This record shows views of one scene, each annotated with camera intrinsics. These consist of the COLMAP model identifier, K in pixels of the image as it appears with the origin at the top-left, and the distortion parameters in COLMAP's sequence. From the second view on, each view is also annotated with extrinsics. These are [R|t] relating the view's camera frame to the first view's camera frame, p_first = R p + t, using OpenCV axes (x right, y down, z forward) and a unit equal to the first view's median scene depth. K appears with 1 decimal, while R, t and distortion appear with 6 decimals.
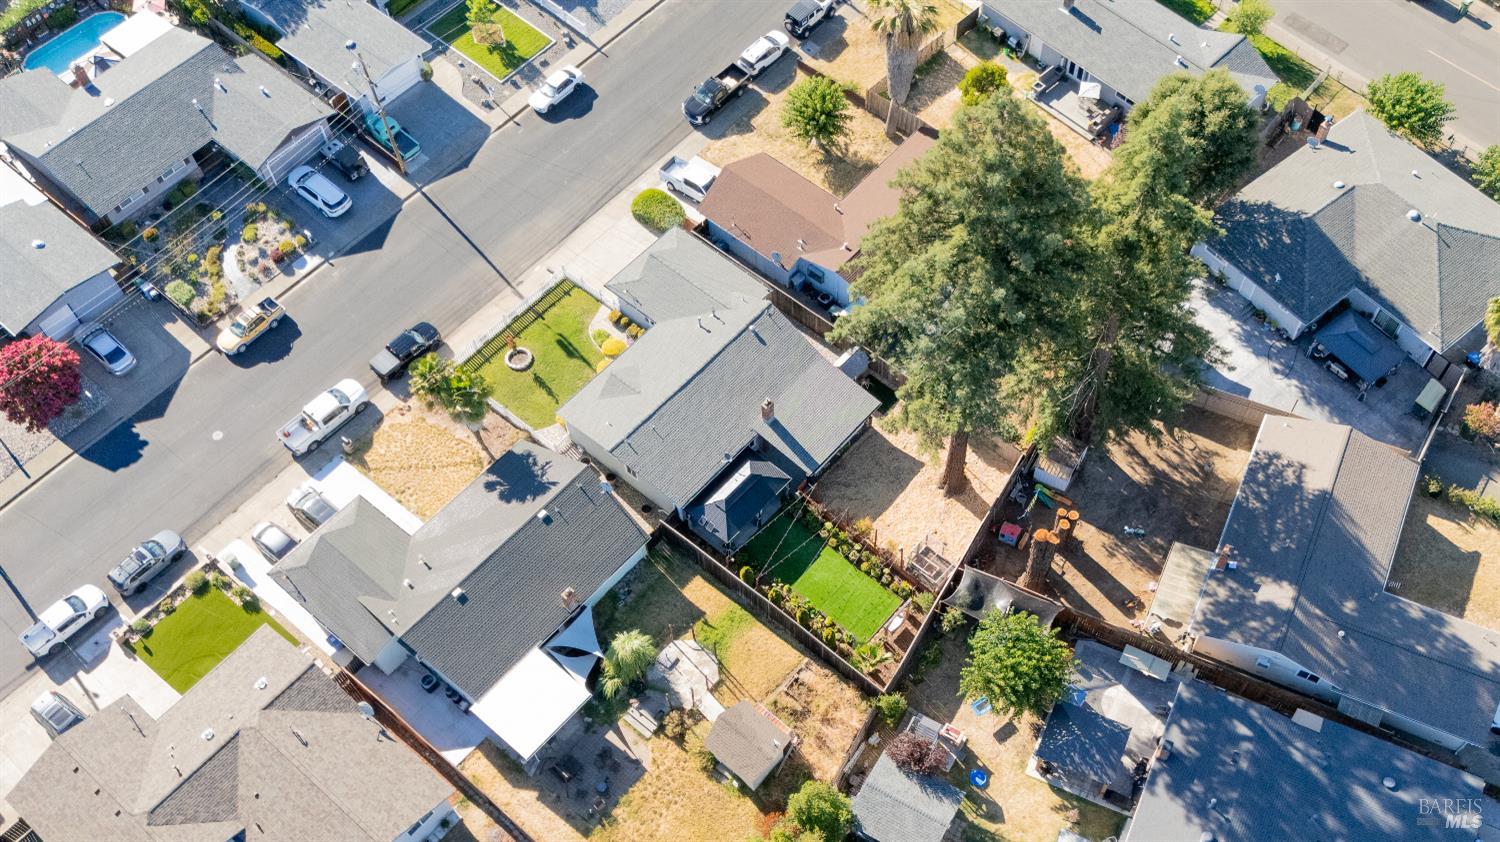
lens RADIAL K [[1467.7, 0, 812.1], [0, 1467.7, 495.9], [0, 0, 1]] dist [0.151694, -0.382657]
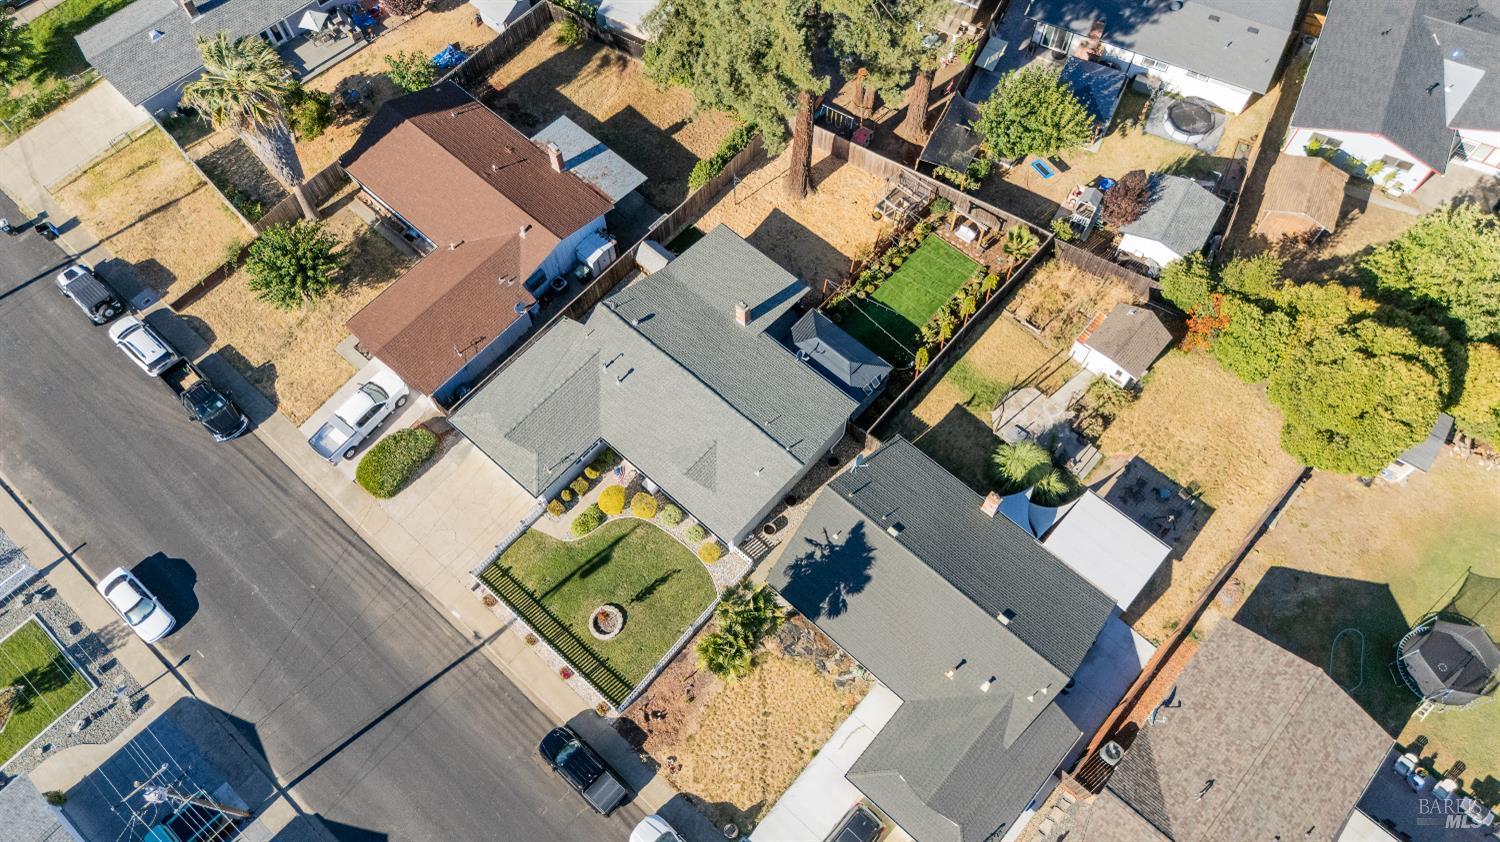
lens RADIAL K [[1113.1, 0, 752.7], [0, 1113.1, 421.8], [0, 0, 1]] dist [0.076816, -0.081046]
pose [[0.027089, -0.897897, 0.439372, -0.390714], [0.864050, 0.242056, 0.441392, -0.339199], [-0.502677, 0.367682, 0.782385, 0.490077]]
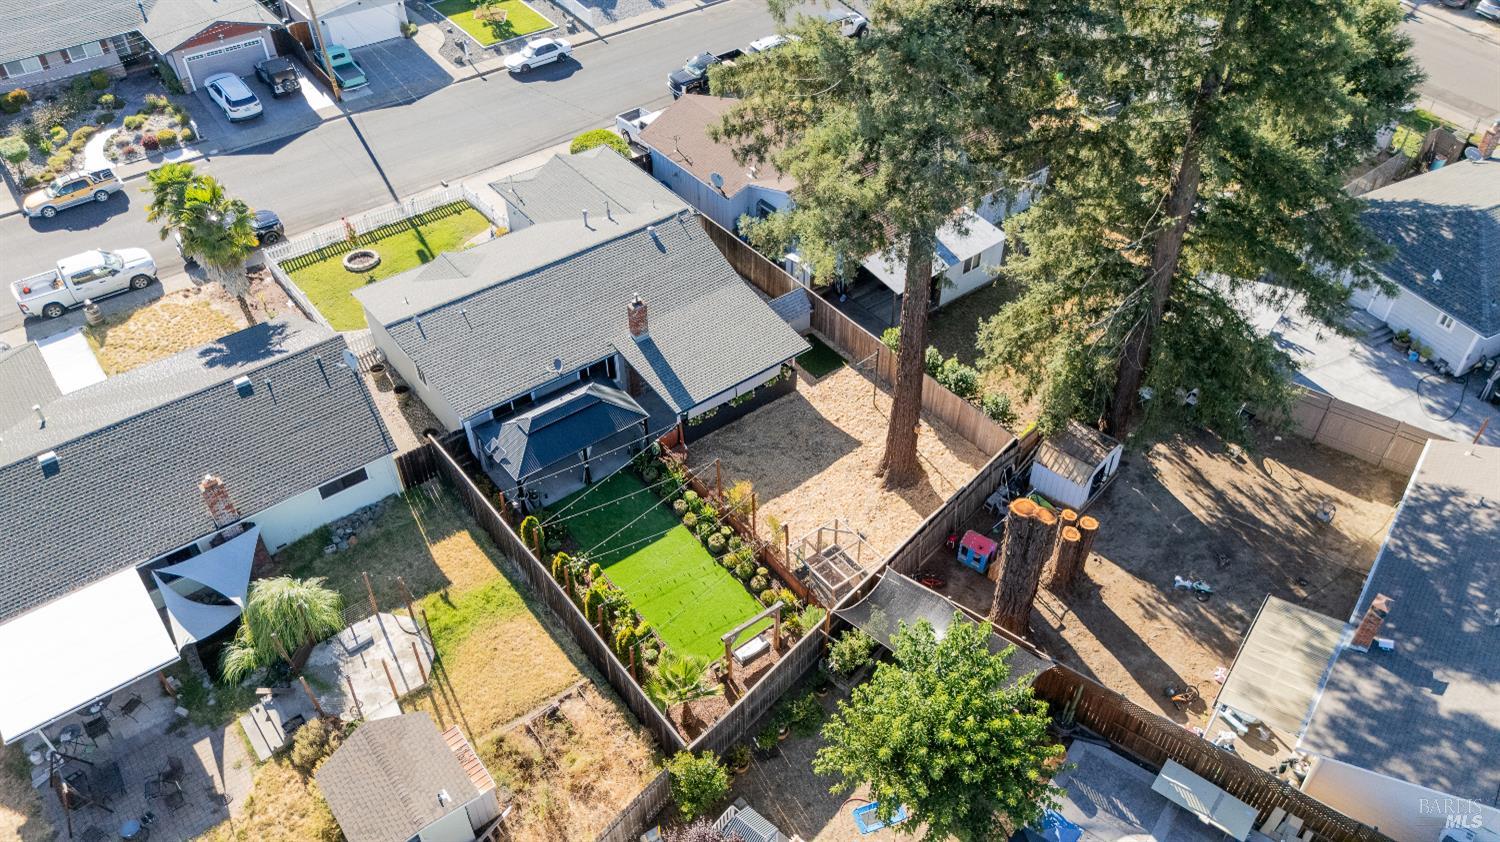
lens RADIAL K [[1113.1, 0, 752.7], [0, 1113.1, 421.8], [0, 0, 1]] dist [0.076816, -0.081046]
pose [[0.977931, 0.141071, -0.154111, 0.106891], [-0.180345, 0.942387, -0.281750, 0.120689], [0.105486, 0.303325, 0.947030, 0.537931]]
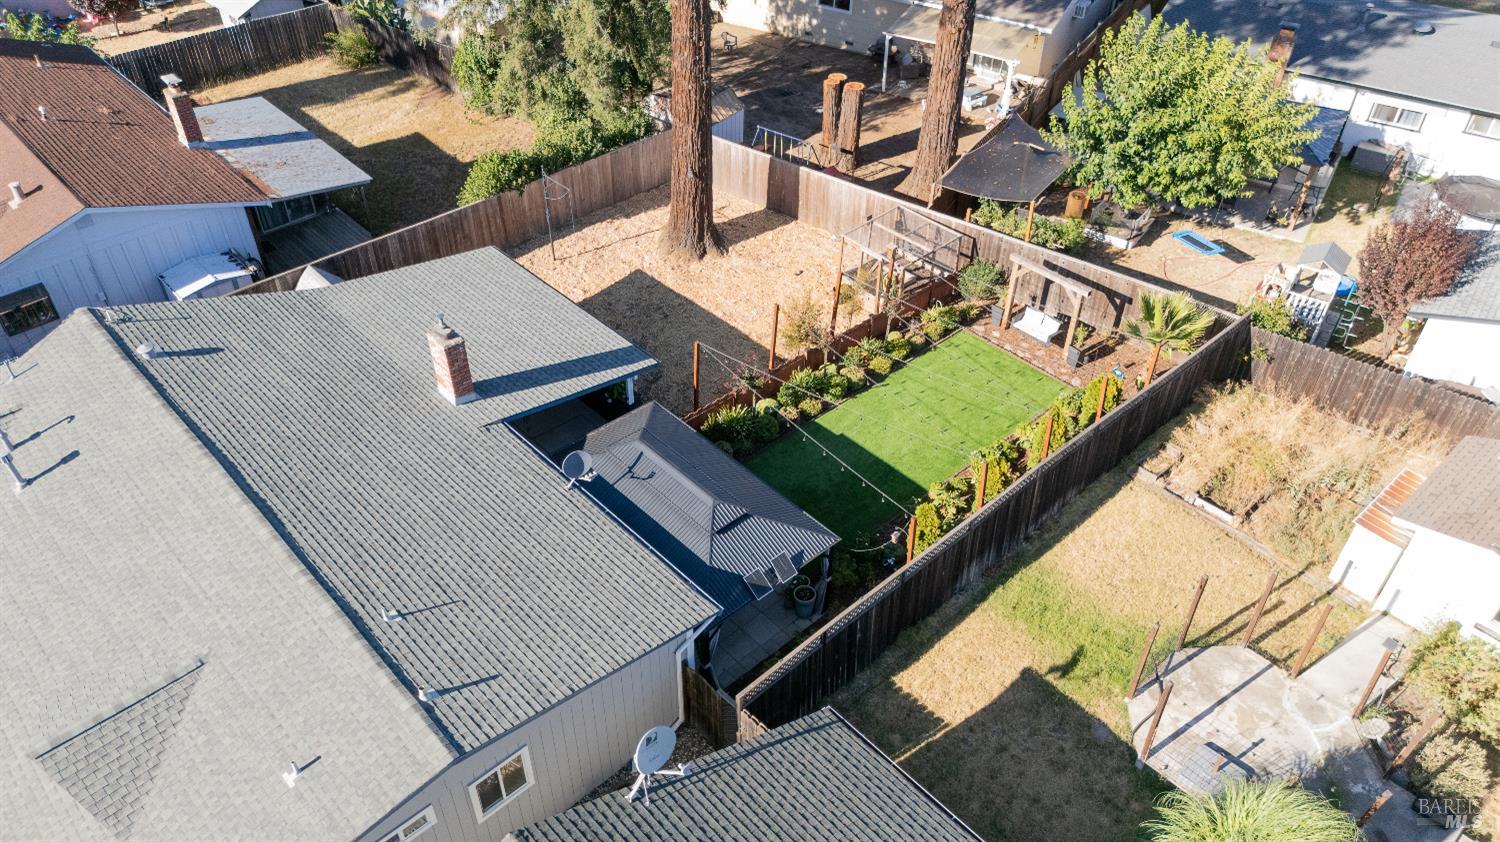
lens RADIAL K [[1113.1, 0, 752.7], [0, 1113.1, 421.8], [0, 0, 1]] dist [0.076816, -0.081046]
pose [[0.123386, -0.634601, 0.762927, -0.228440], [0.847056, 0.467869, 0.252181, -0.058939], [-0.516984, 0.615126, 0.595271, 0.820723]]
